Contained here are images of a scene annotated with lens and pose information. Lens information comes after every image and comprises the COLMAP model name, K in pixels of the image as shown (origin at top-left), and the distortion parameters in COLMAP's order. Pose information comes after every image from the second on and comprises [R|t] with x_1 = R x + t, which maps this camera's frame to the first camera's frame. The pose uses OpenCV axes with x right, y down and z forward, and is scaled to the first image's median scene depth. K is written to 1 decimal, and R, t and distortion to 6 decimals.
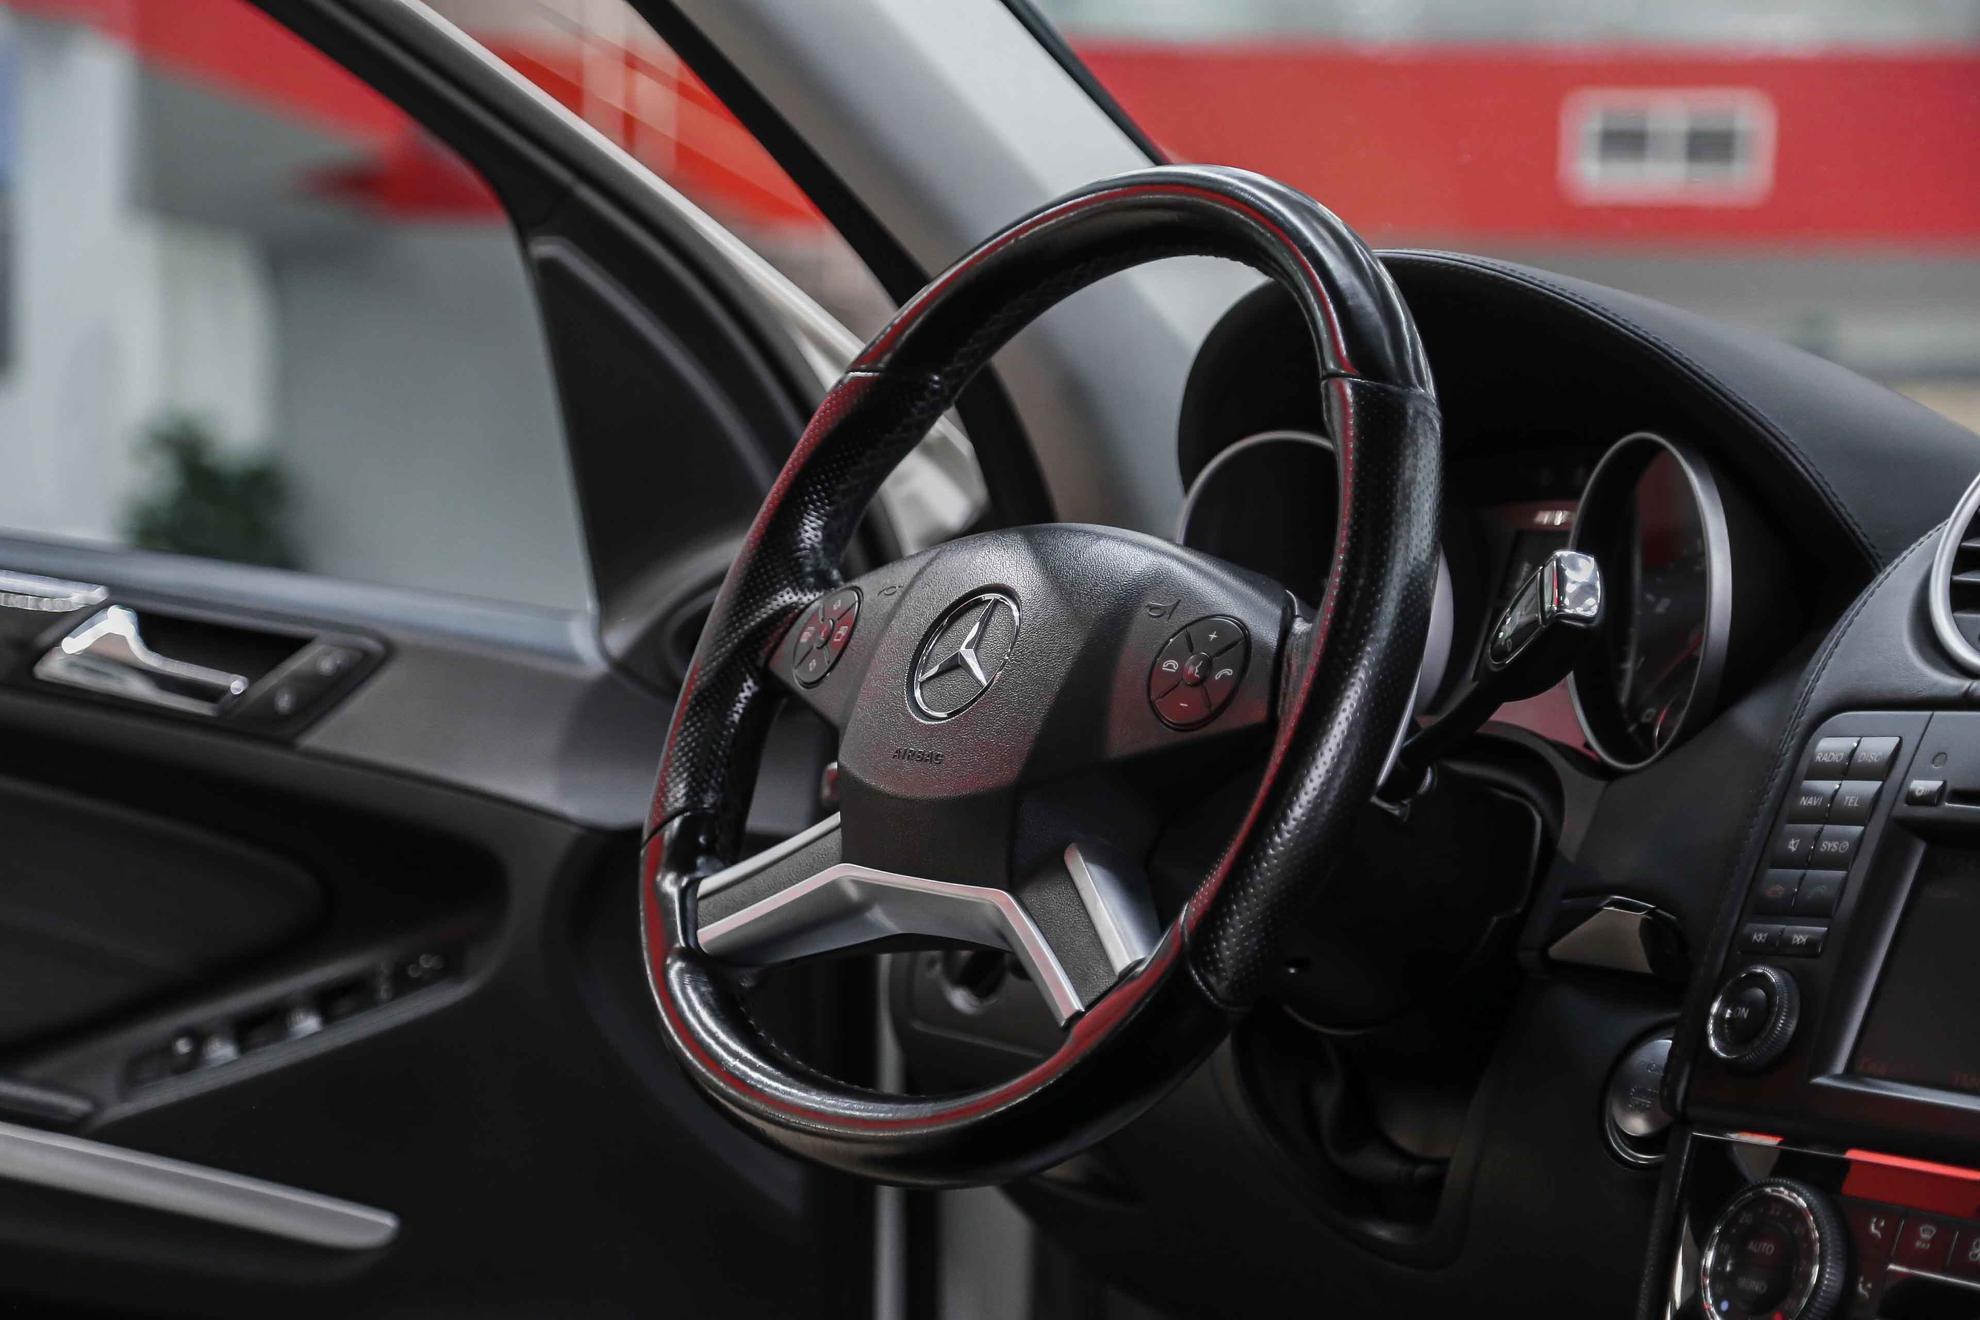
lens RADIAL K [[4399.5, 0, 972.5], [0, 4399.5, 646.1], [0, 0, 1]] dist [0.350531, 0.000000]
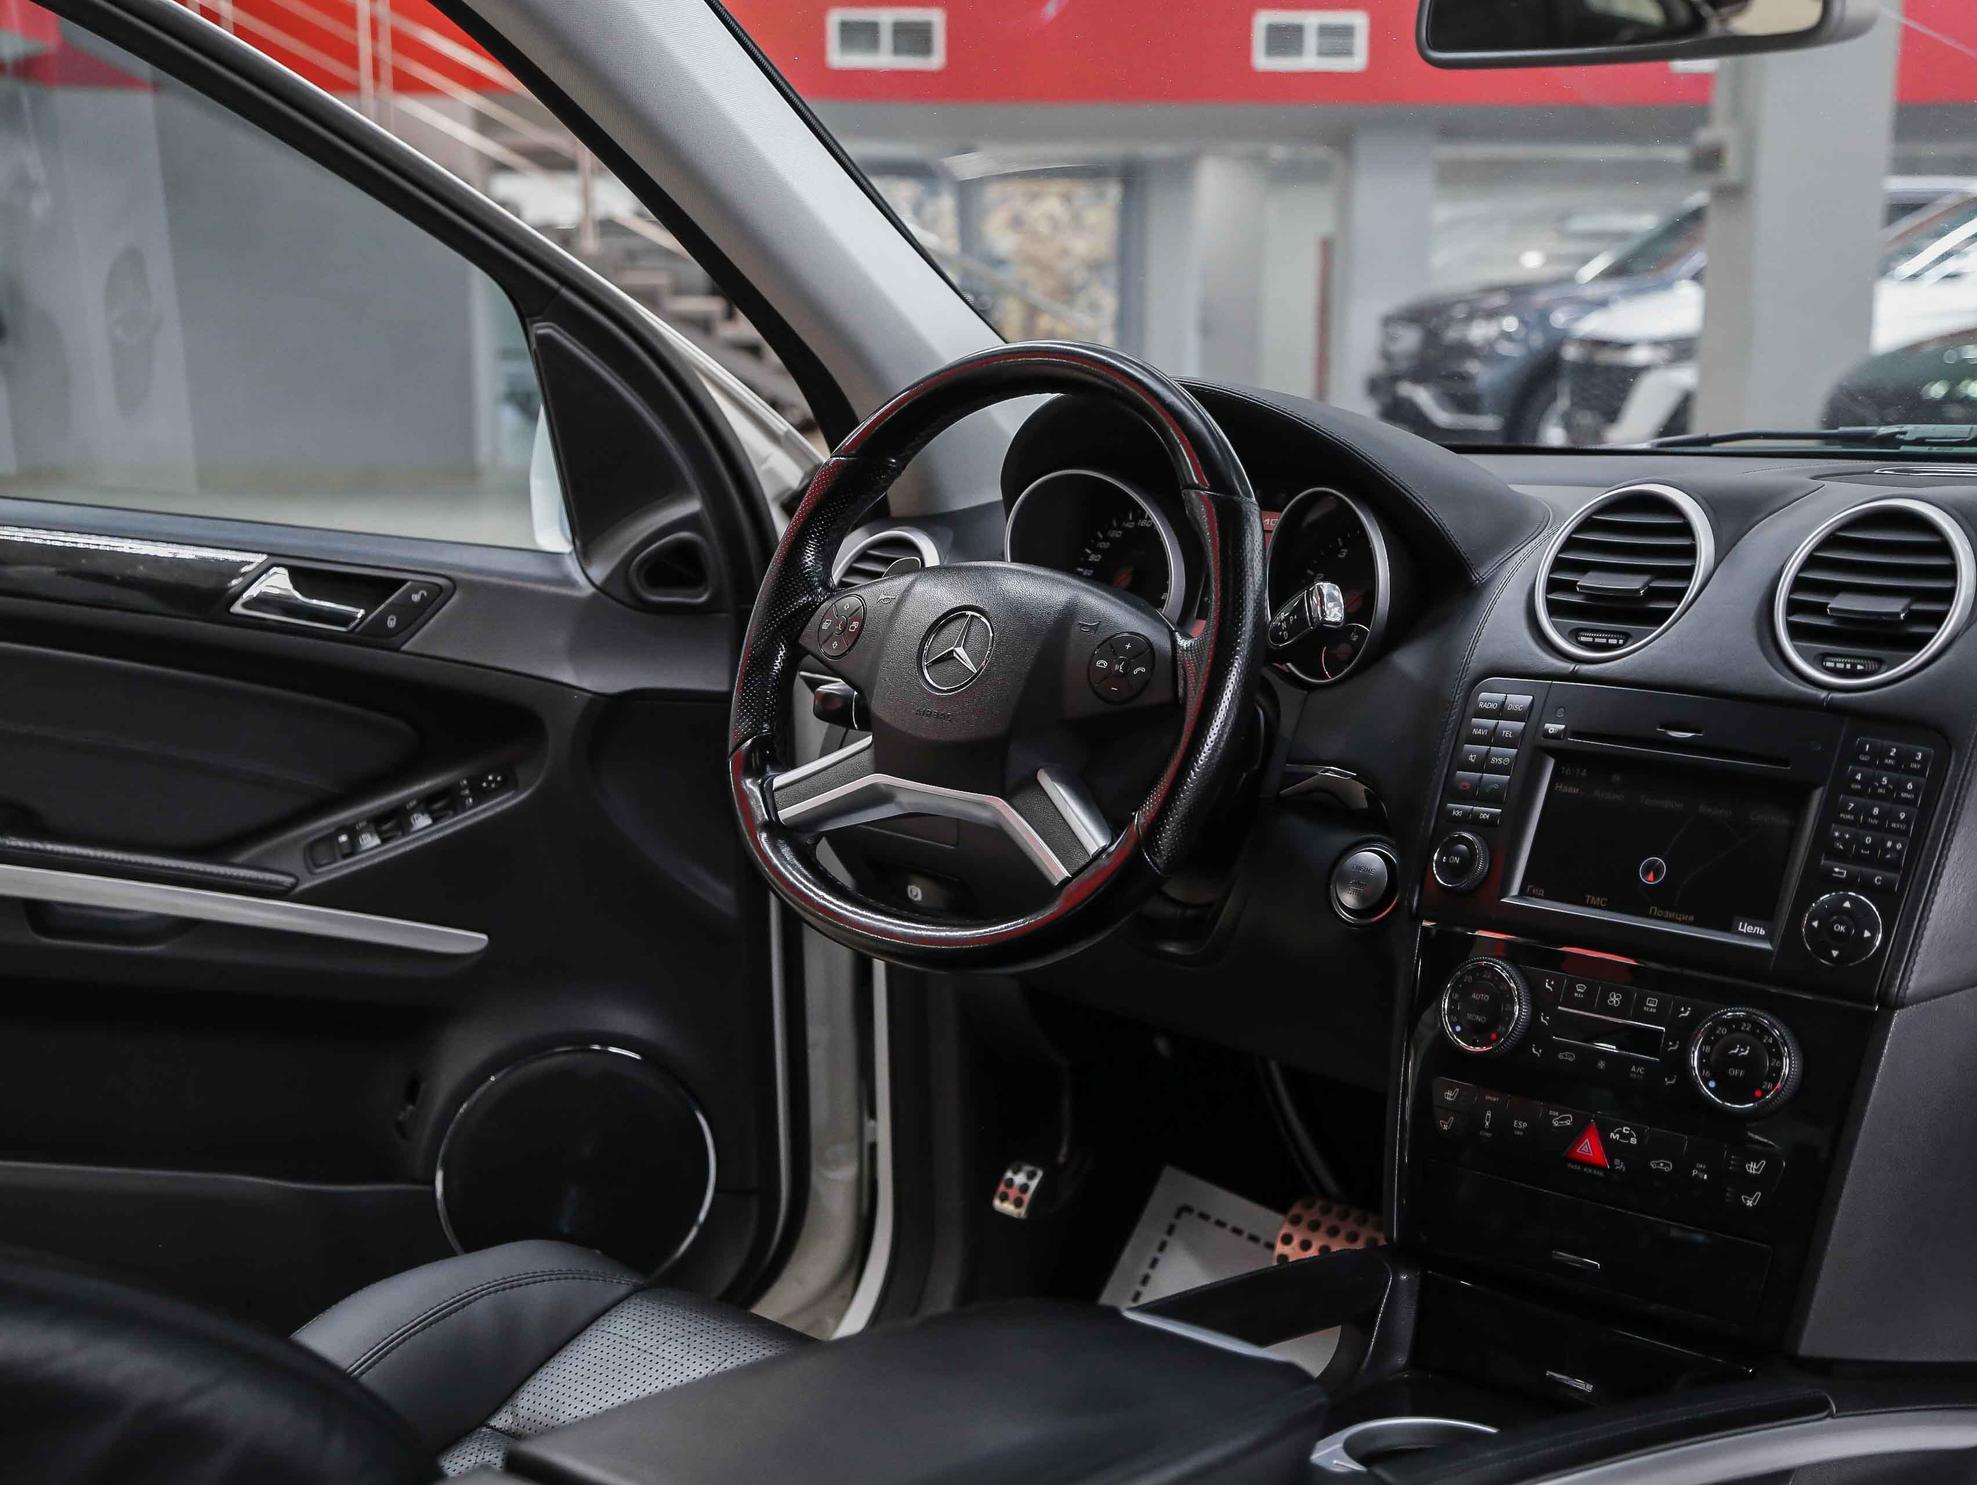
lens RADIAL K [[2721.9, 0, 985.1], [0, 2721.9, 752.8], [0, 0, 1]] dist [0.092012, 0.000000]
pose [[0.976615, -0.065229, 0.204862, -0.188051], [0.031828, 0.986229, 0.162293, -0.116448], [-0.212627, -0.151977, 0.965242, 0.004362]]
